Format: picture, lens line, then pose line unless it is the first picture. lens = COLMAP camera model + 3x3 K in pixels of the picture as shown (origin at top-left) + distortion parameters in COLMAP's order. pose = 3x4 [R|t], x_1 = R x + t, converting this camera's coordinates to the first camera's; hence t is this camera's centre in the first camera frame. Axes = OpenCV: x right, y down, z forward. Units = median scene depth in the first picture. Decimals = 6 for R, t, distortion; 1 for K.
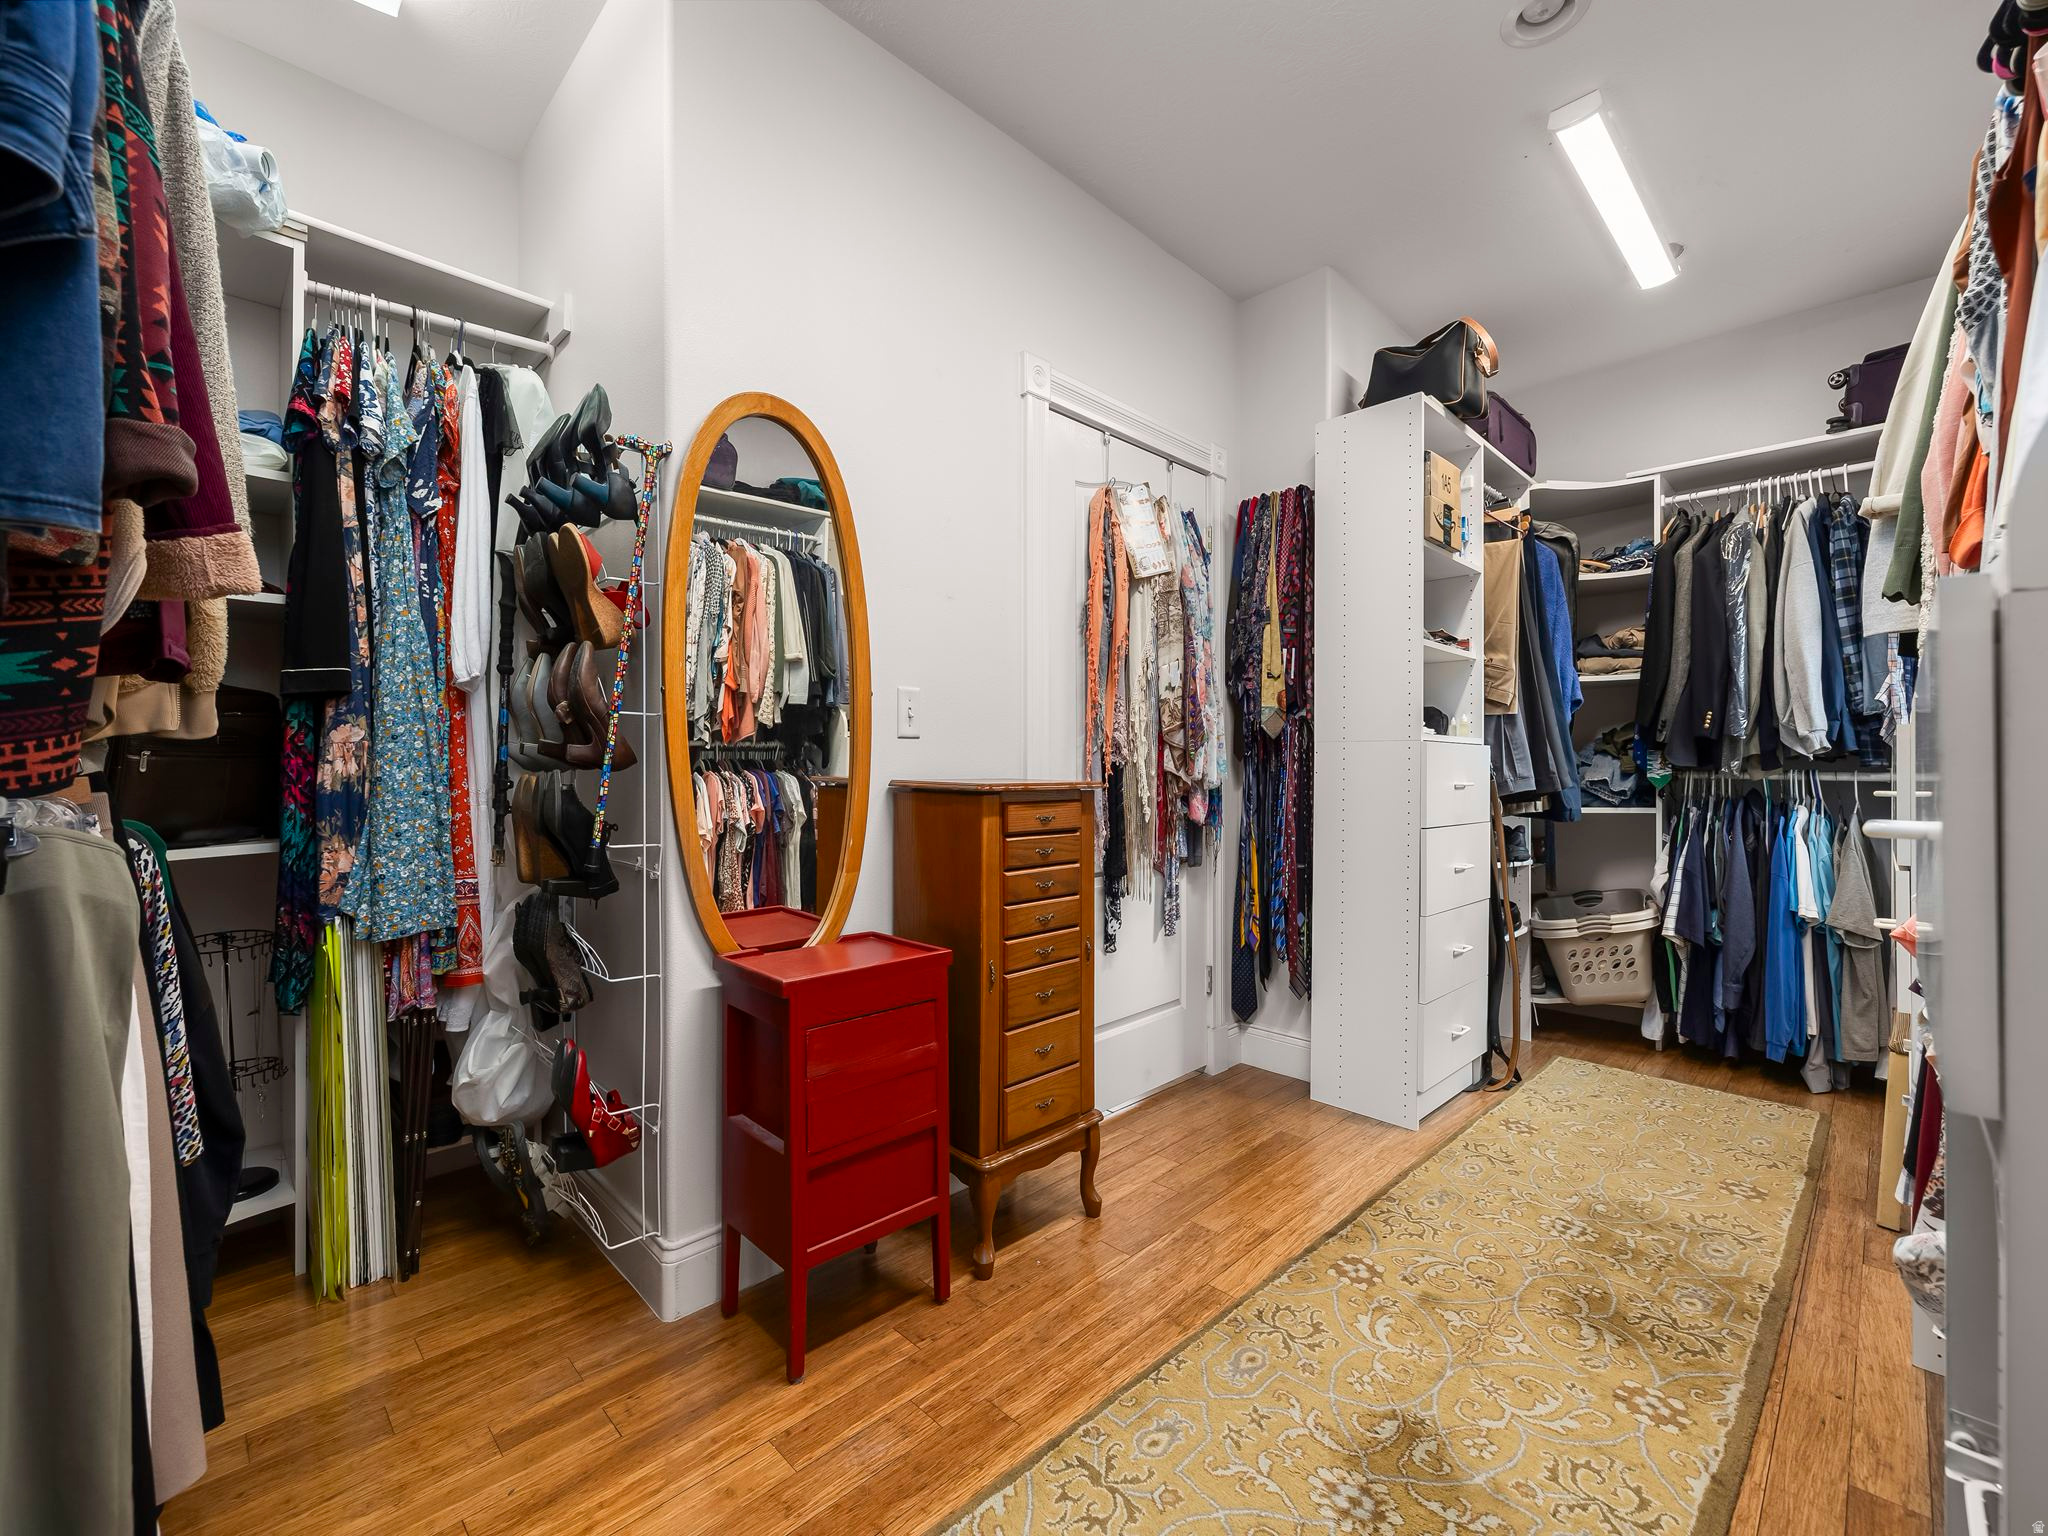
lens RADIAL K [[869.5, 0, 1030.9], [0, 869.5, 776.6], [0, 0, 1]] dist [-0.001768, -0.000328]
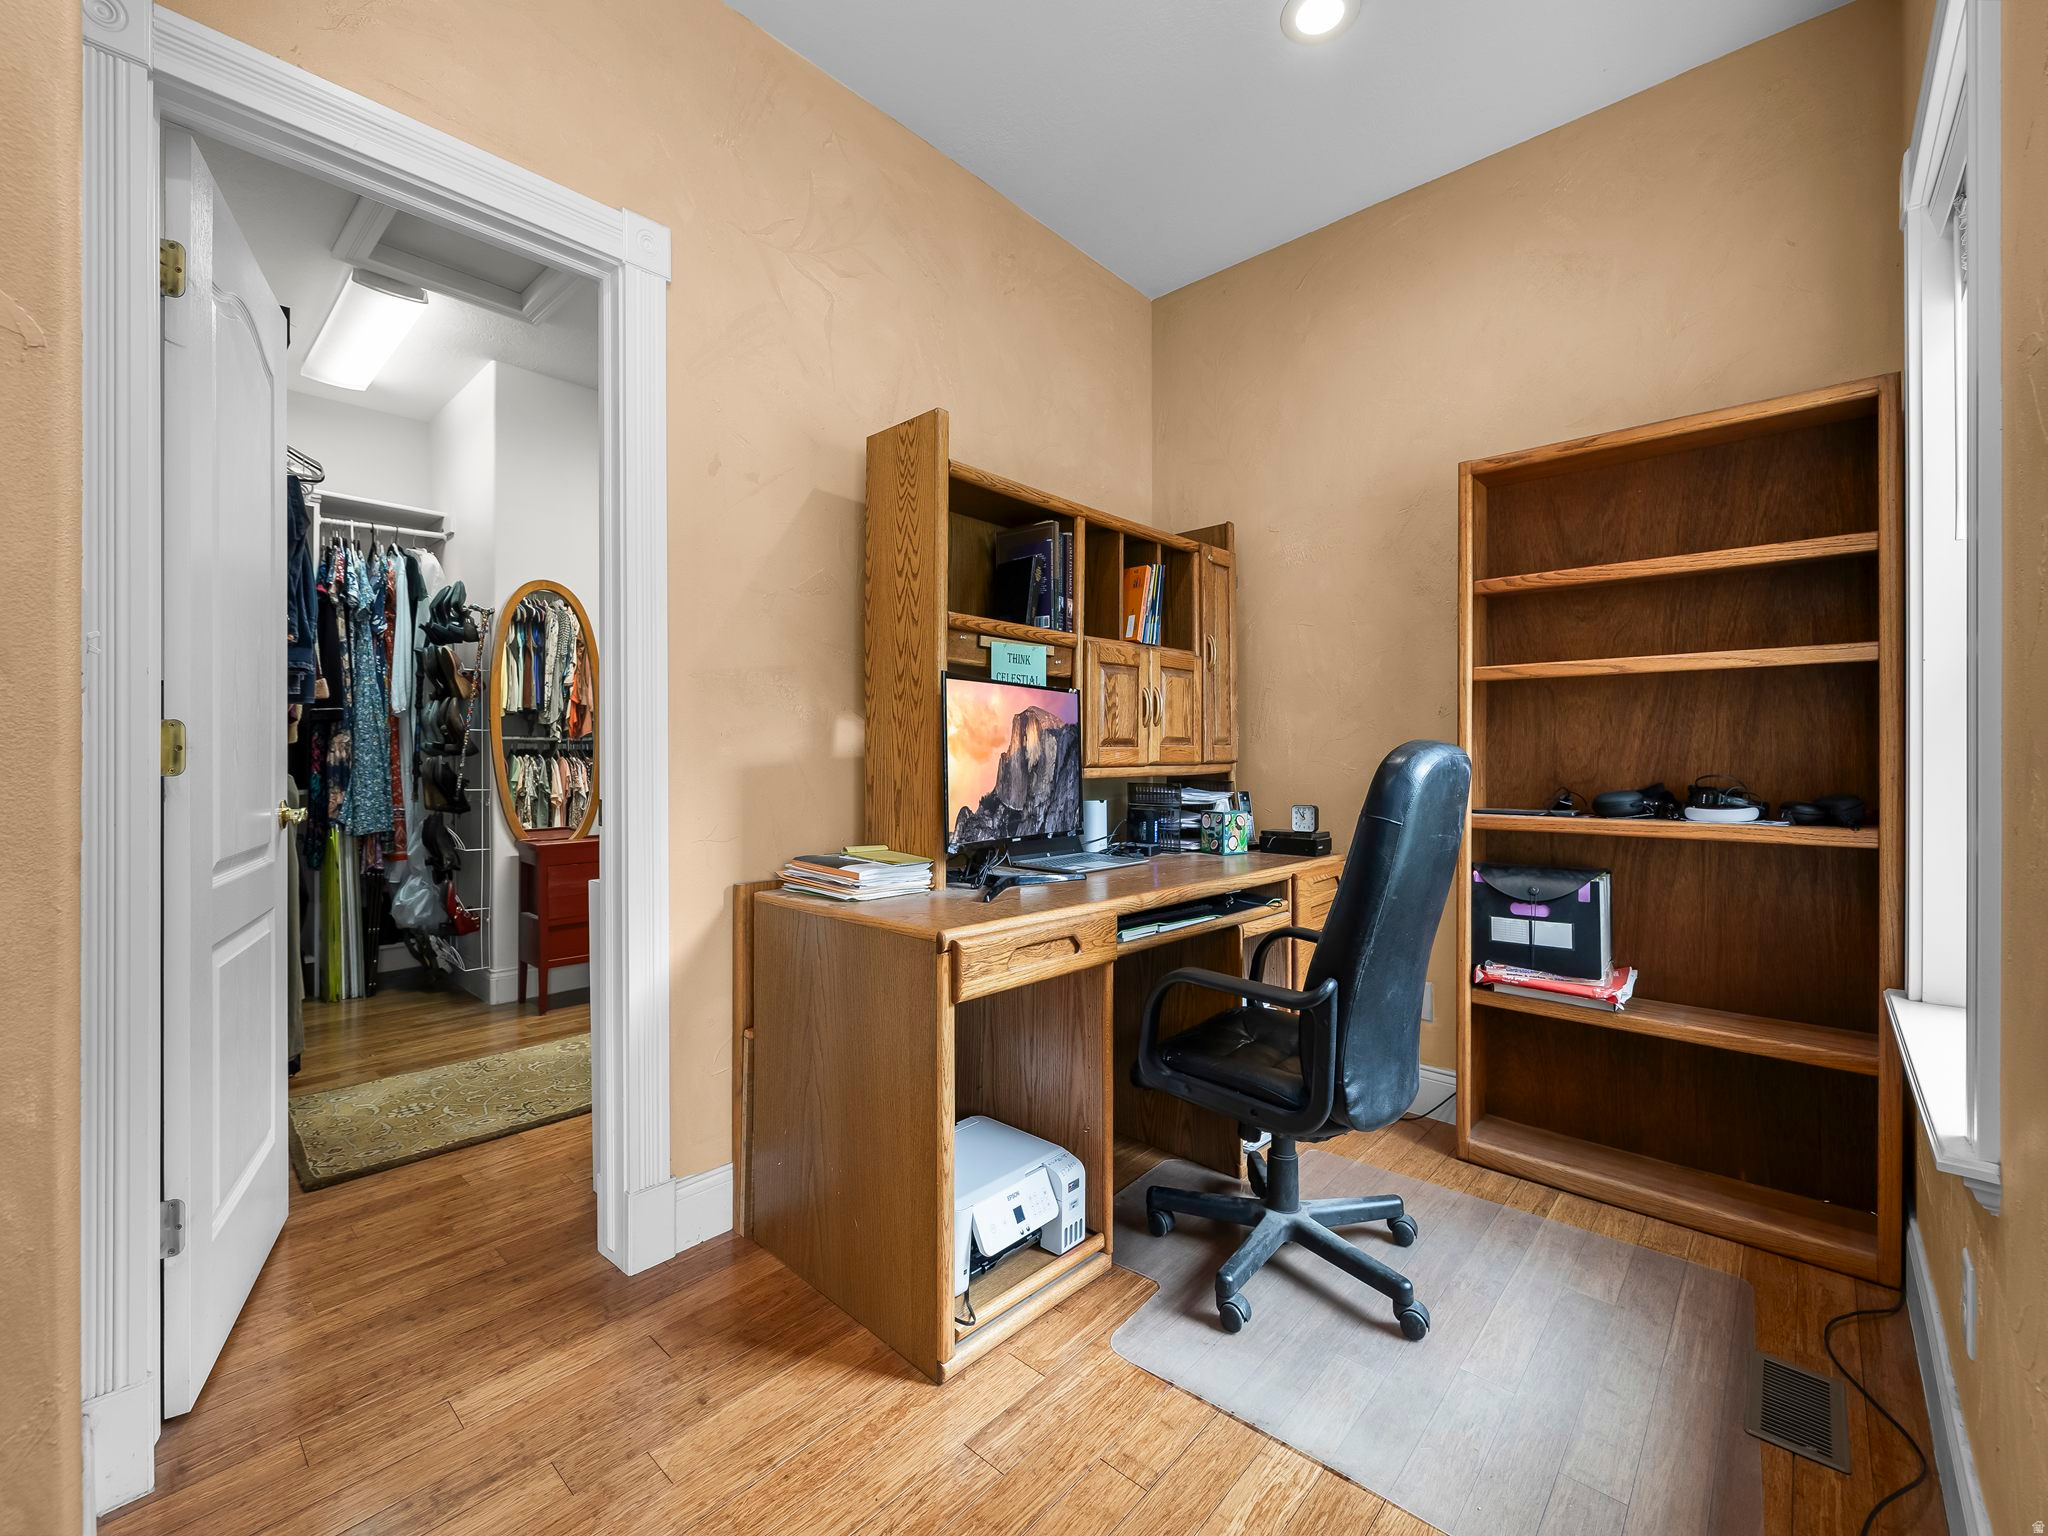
lens RADIAL K [[867.0, 0, 1009.8], [0, 867.0, 766.0], [0, 0, 1]] dist [0.000521, 0.000300]
pose [[0.999291, 0.001425, 0.037631, 0.749610], [-0.001513, 0.999996, 0.002323, 0.010553], [-0.037627, -0.002378, 0.999289, -1.155271]]
